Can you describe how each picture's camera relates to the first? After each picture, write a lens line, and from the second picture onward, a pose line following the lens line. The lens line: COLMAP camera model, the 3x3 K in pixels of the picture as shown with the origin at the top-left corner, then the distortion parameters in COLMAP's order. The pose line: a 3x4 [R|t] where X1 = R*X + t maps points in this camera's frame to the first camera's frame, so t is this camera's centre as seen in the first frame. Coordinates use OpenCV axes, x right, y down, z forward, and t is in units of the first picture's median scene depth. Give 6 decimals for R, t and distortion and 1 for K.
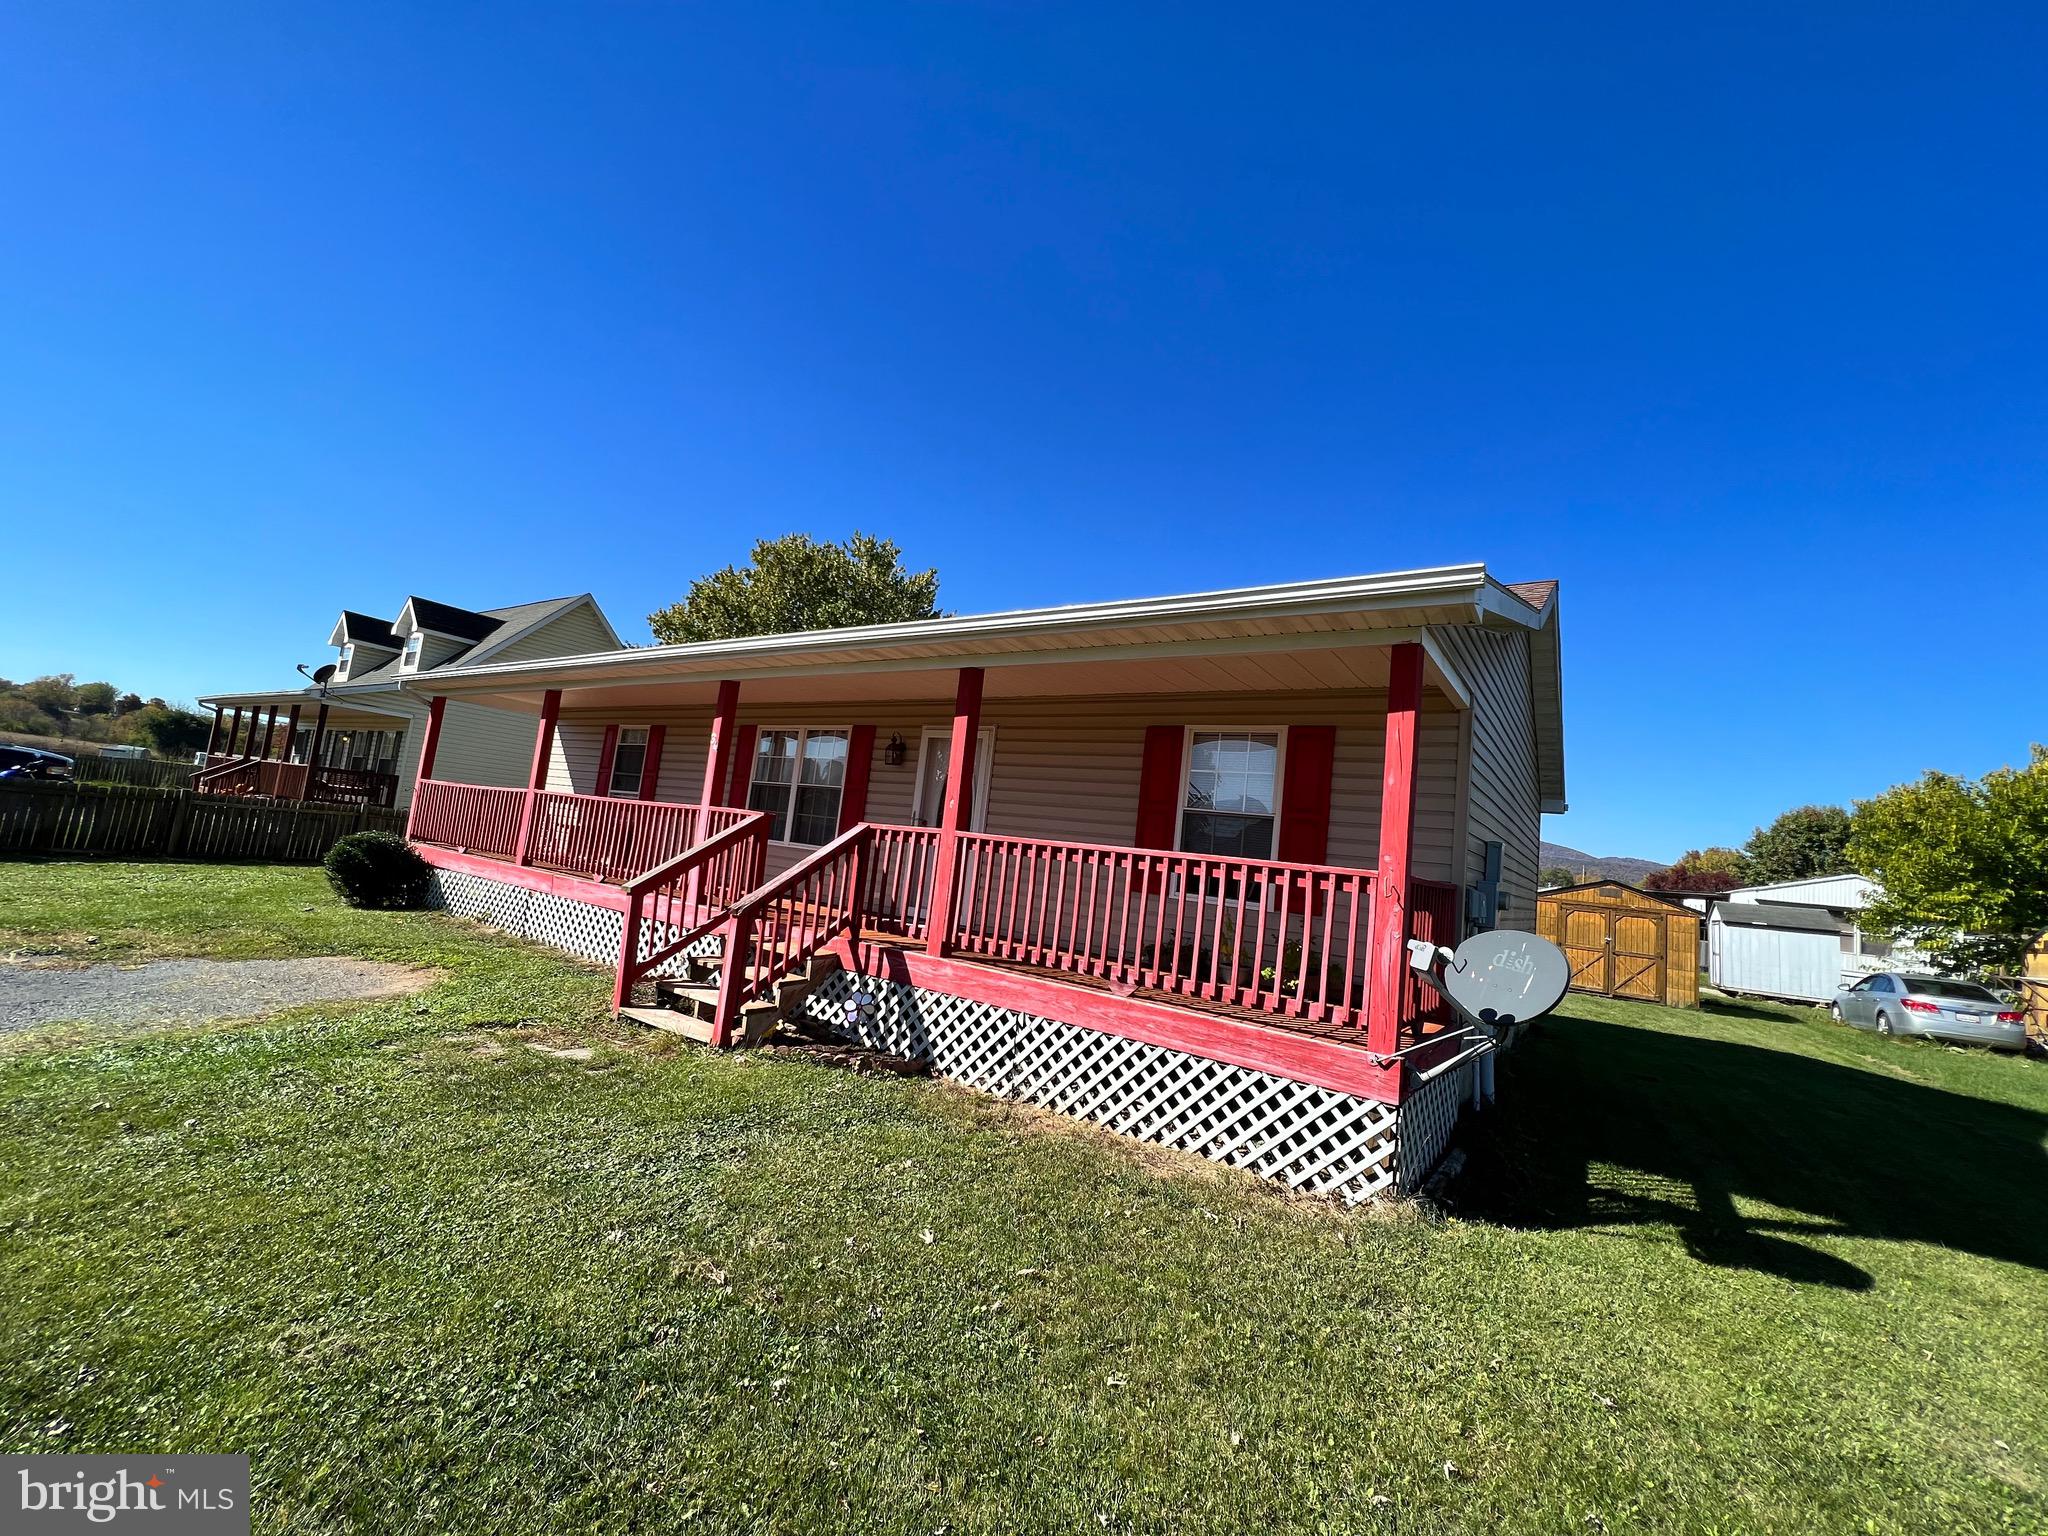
lens RADIAL K [[819.1, 0, 1035.6], [0, 819.1, 769.7], [0, 0, 1]] dist [-0.001426, 0.000407]
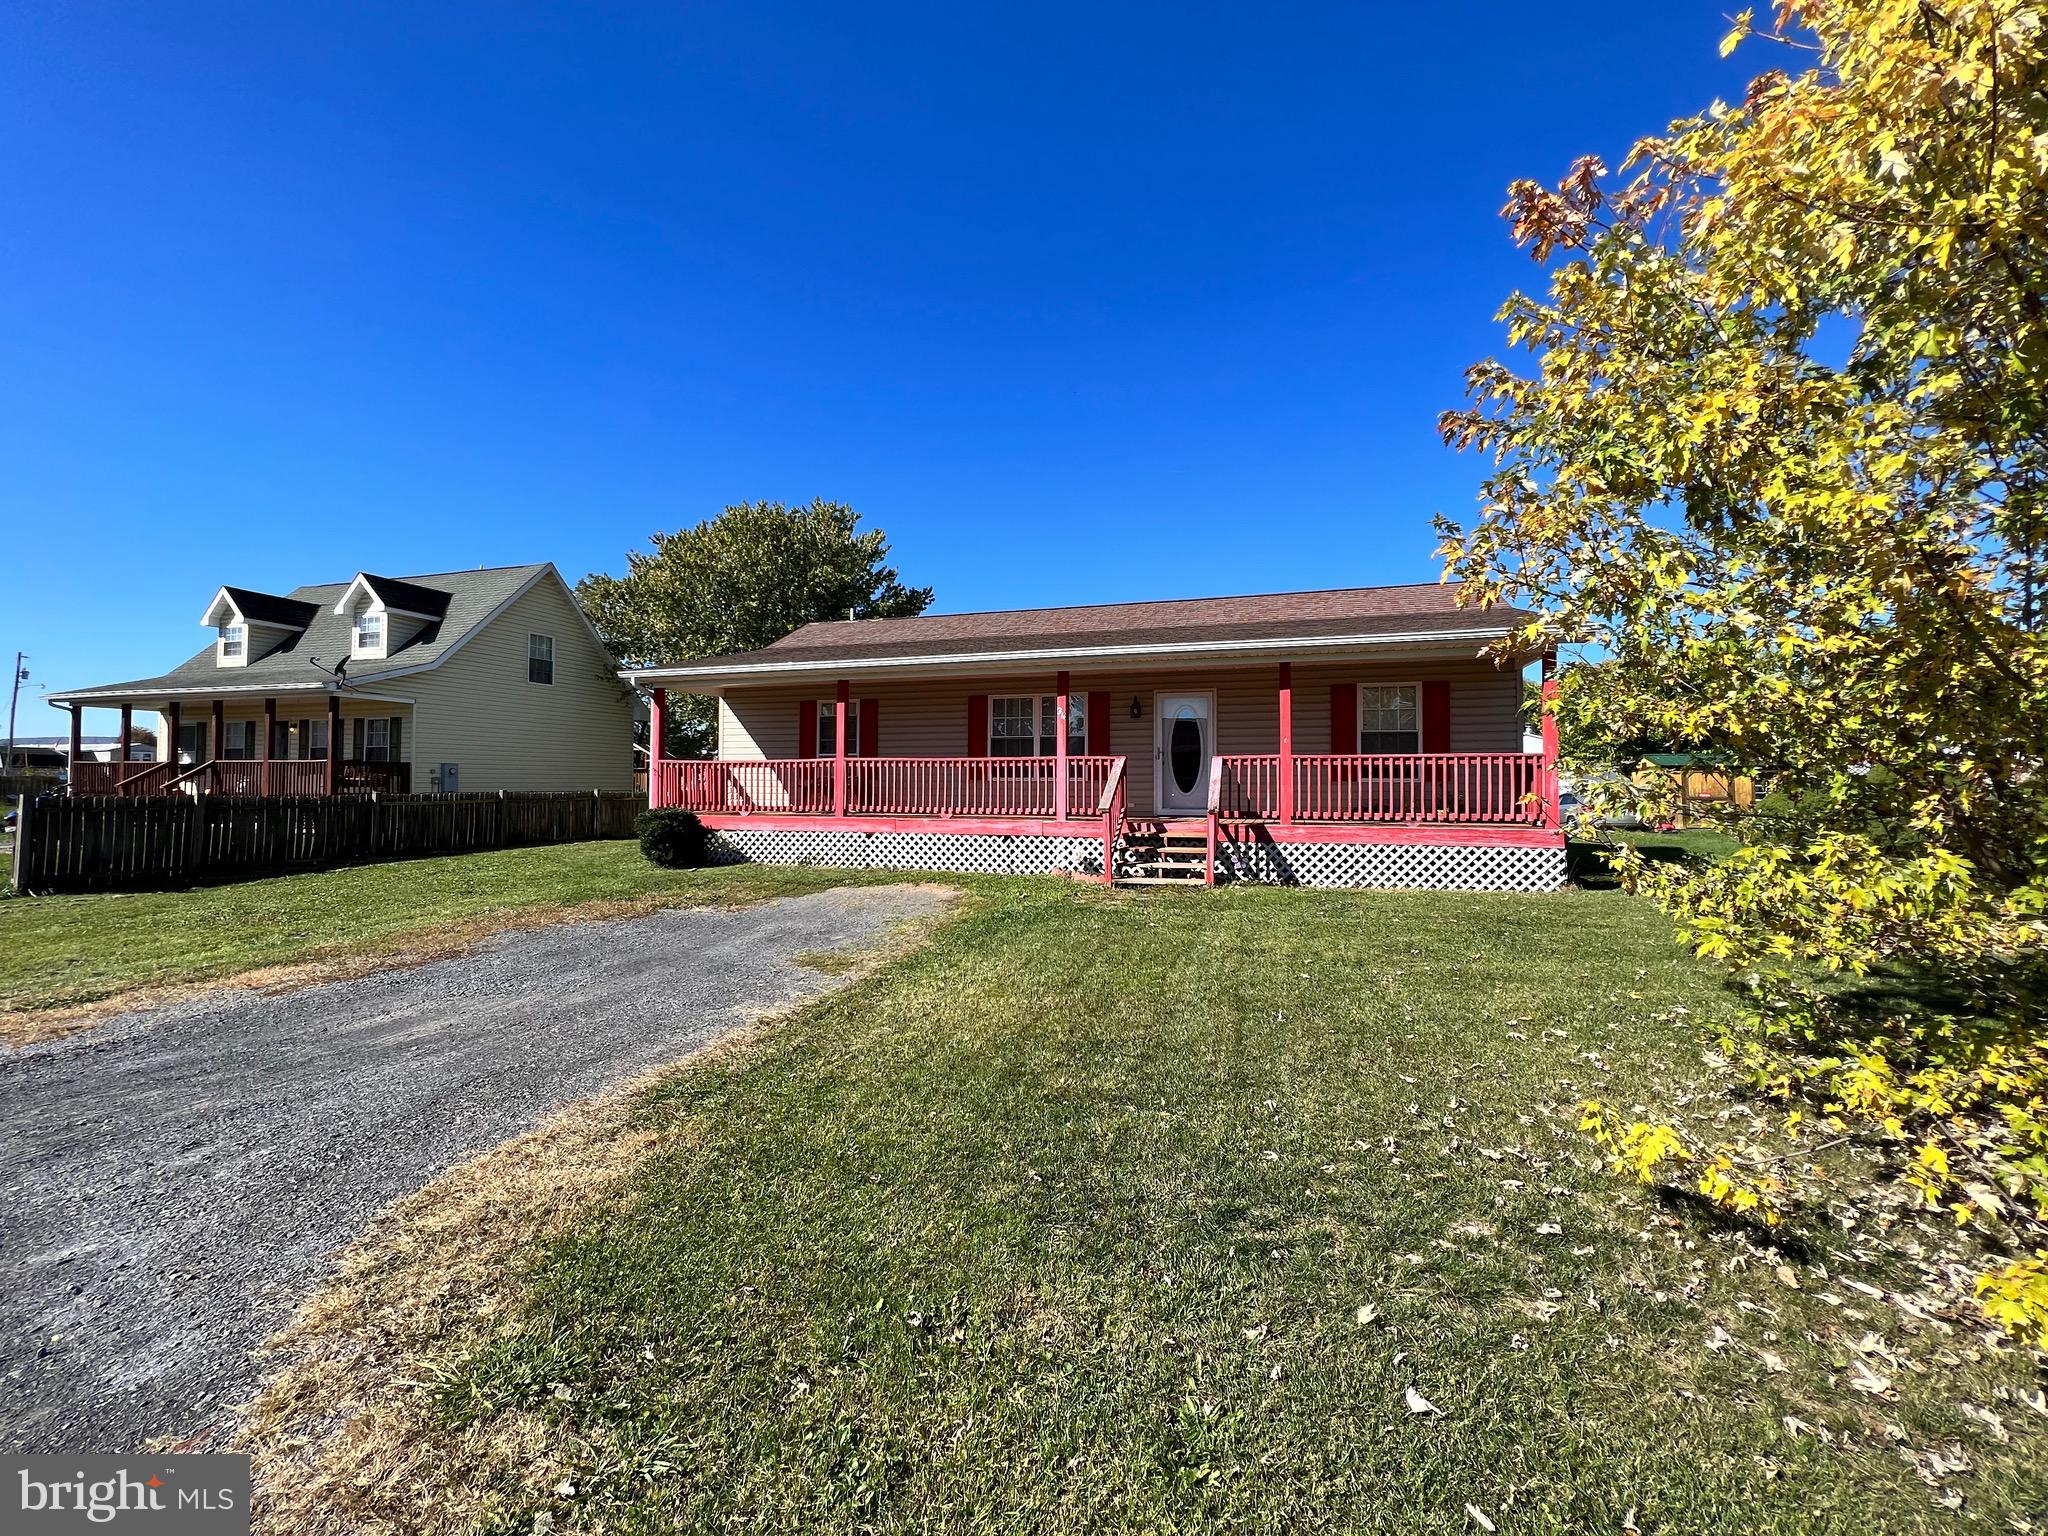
lens RADIAL K [[819.1, 0, 1017.1], [0, 819.1, 759.2], [0, 0, 1]] dist [-0.001426, 0.000407]
pose [[0.948365, -0.101346, 0.300554, -1.218571], [0.072257, 0.991695, 0.106395, -0.153877], [-0.308841, -0.079184, 0.947812, -0.525393]]
